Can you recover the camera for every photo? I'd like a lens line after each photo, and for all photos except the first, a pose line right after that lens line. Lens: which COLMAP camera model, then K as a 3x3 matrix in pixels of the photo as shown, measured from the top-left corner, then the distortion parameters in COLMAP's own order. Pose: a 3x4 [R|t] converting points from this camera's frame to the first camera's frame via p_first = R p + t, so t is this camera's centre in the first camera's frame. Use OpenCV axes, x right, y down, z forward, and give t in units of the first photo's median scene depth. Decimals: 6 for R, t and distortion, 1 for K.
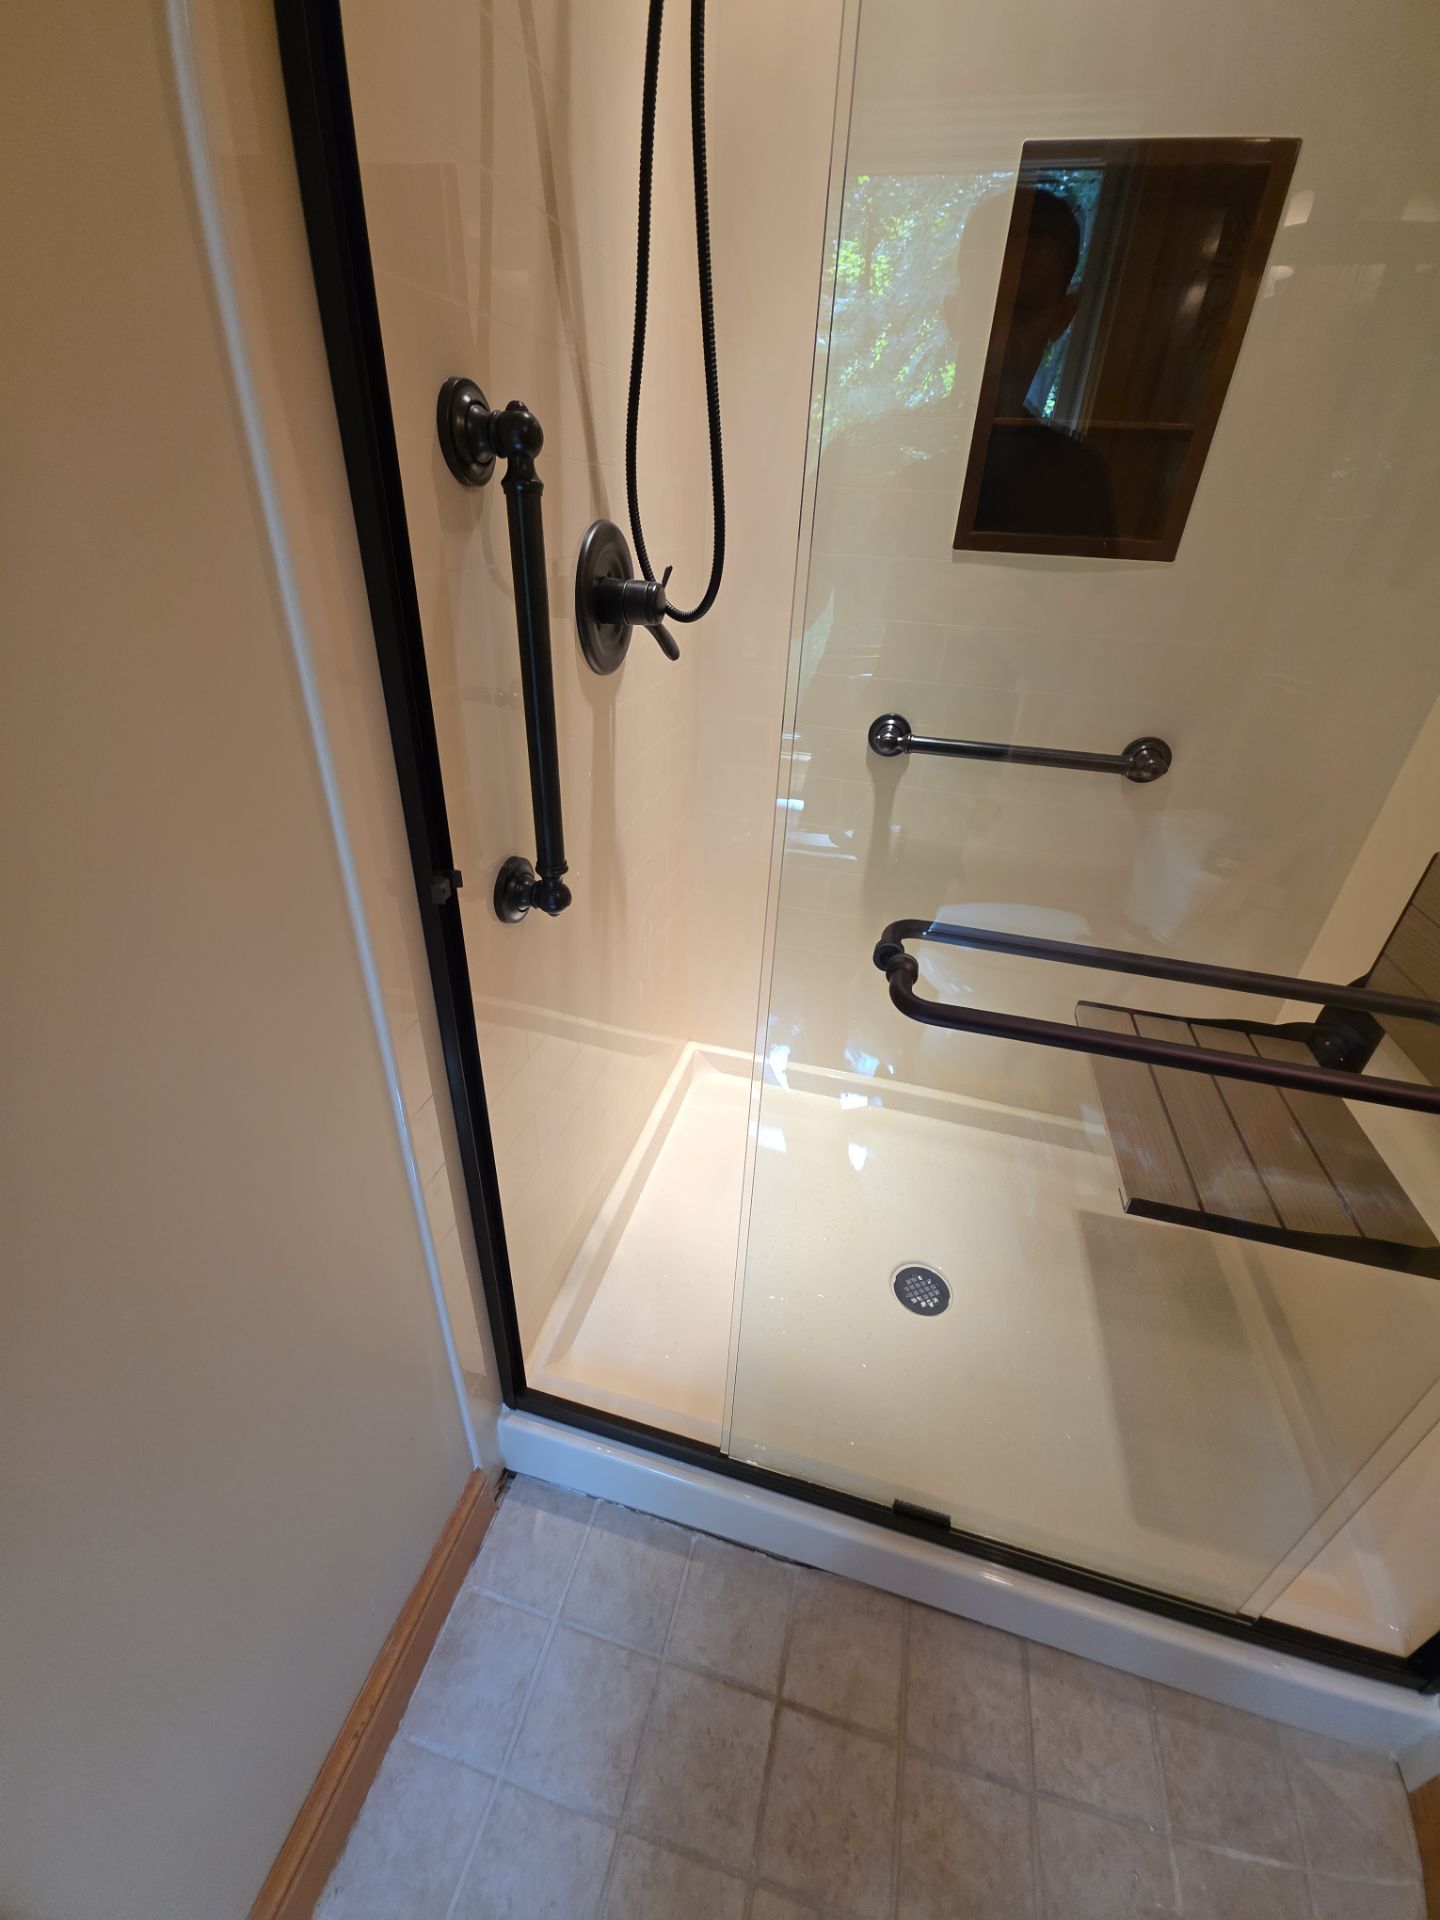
lens RADIAL K [[764.3, 0, 715.1], [0, 764.3, 945.3], [0, 0, 1]] dist [0.009833, -0.006845]
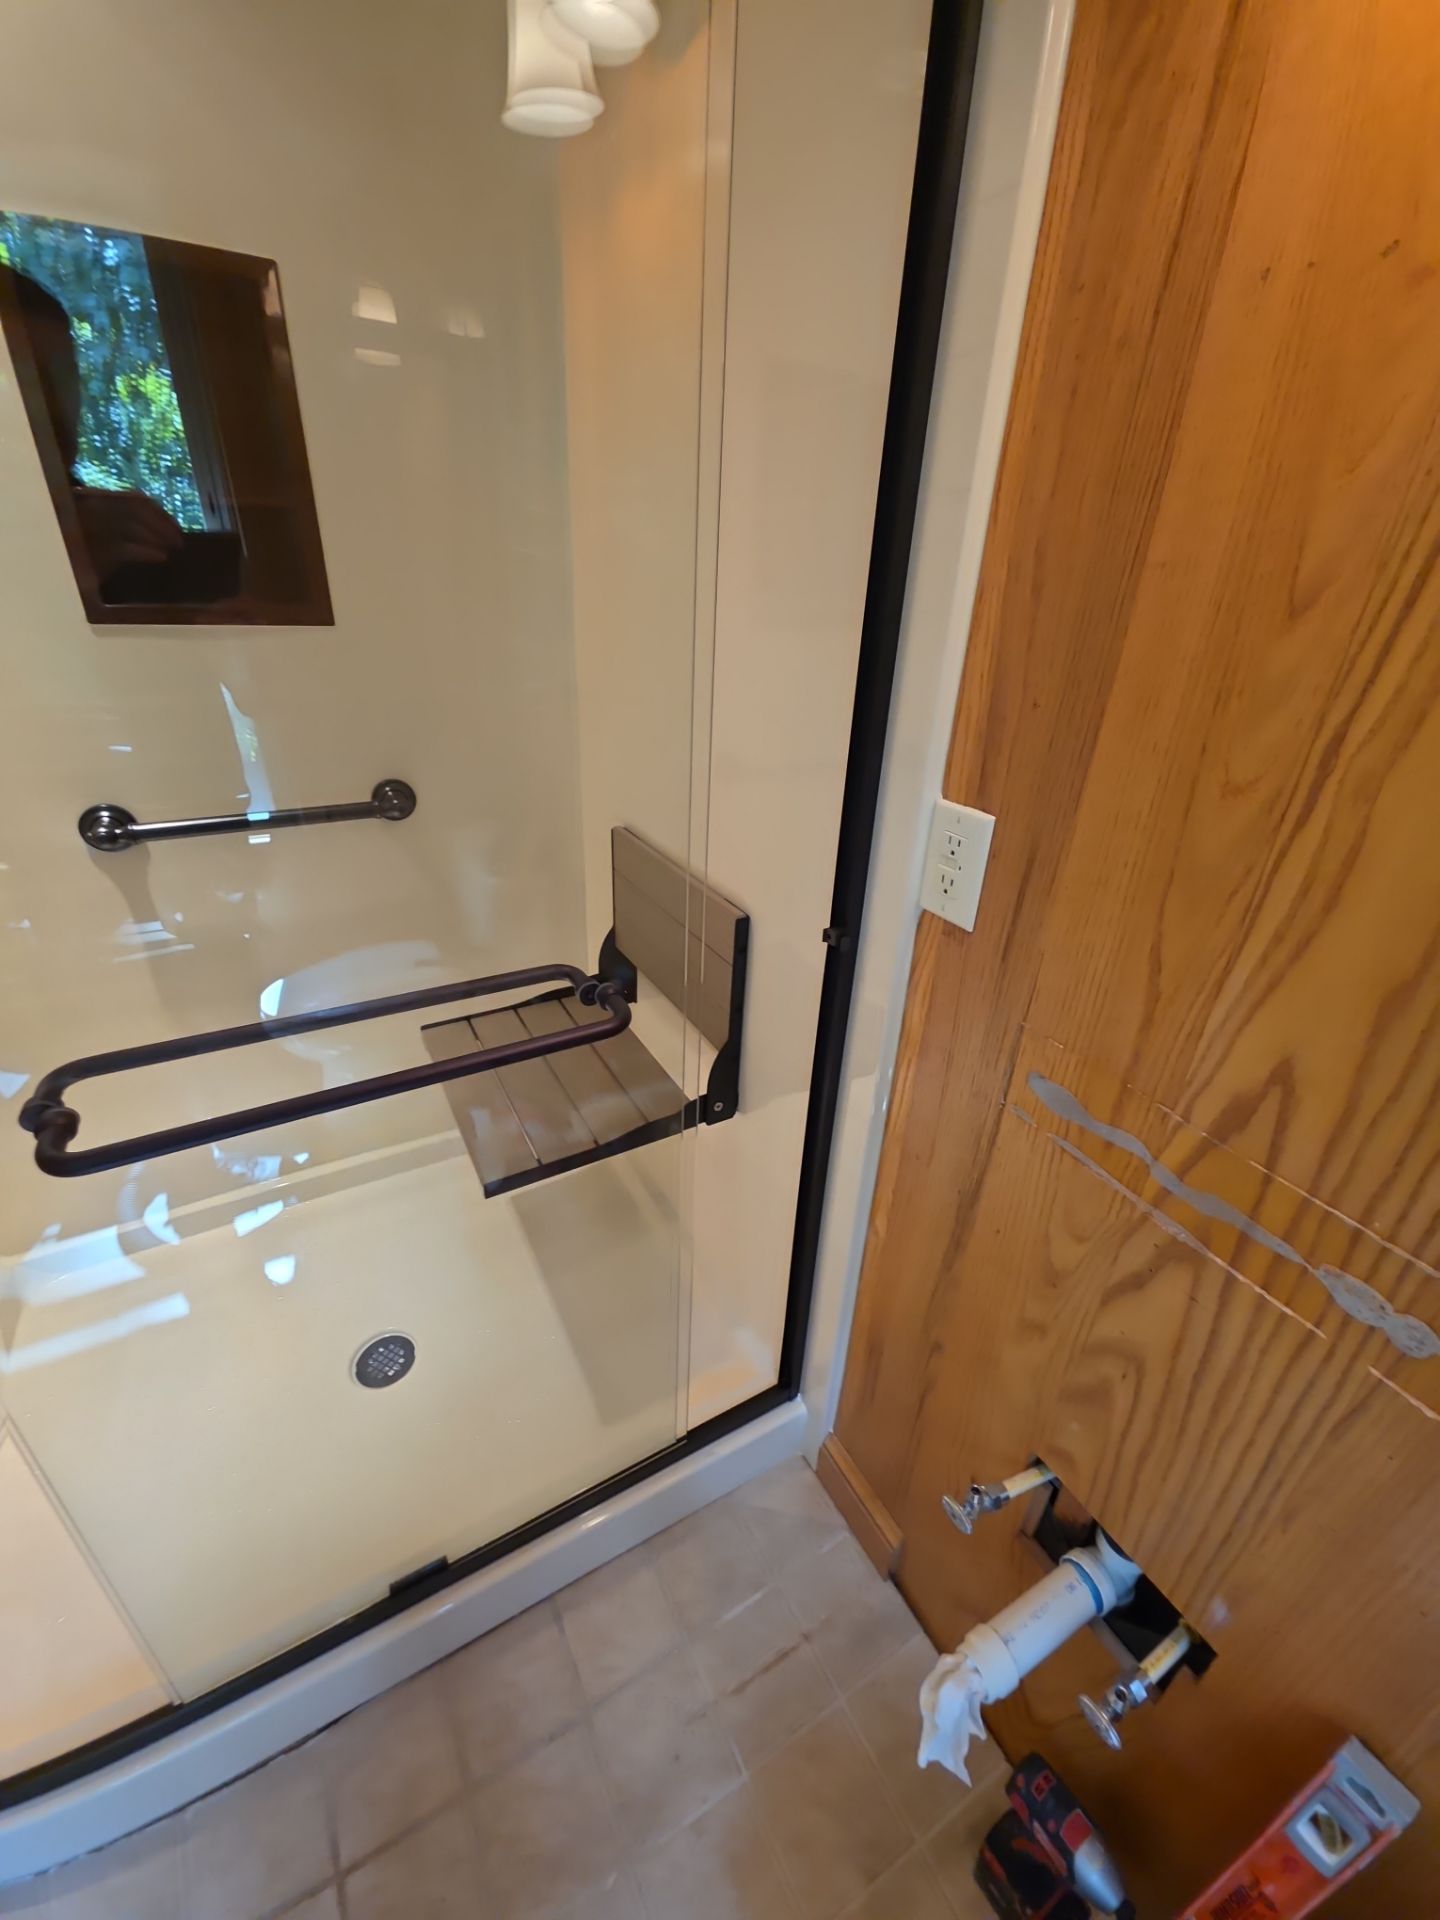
lens RADIAL K [[764.3, 0, 714.7], [0, 764.3, 950.3], [0, 0, 1]] dist [0.009833, -0.006845]
pose [[0.716886, -0.324236, 0.617208, 0.184494], [0.338580, 0.935785, 0.098333, 0.007667], [-0.609458, 0.138480, 0.780631, -0.126996]]
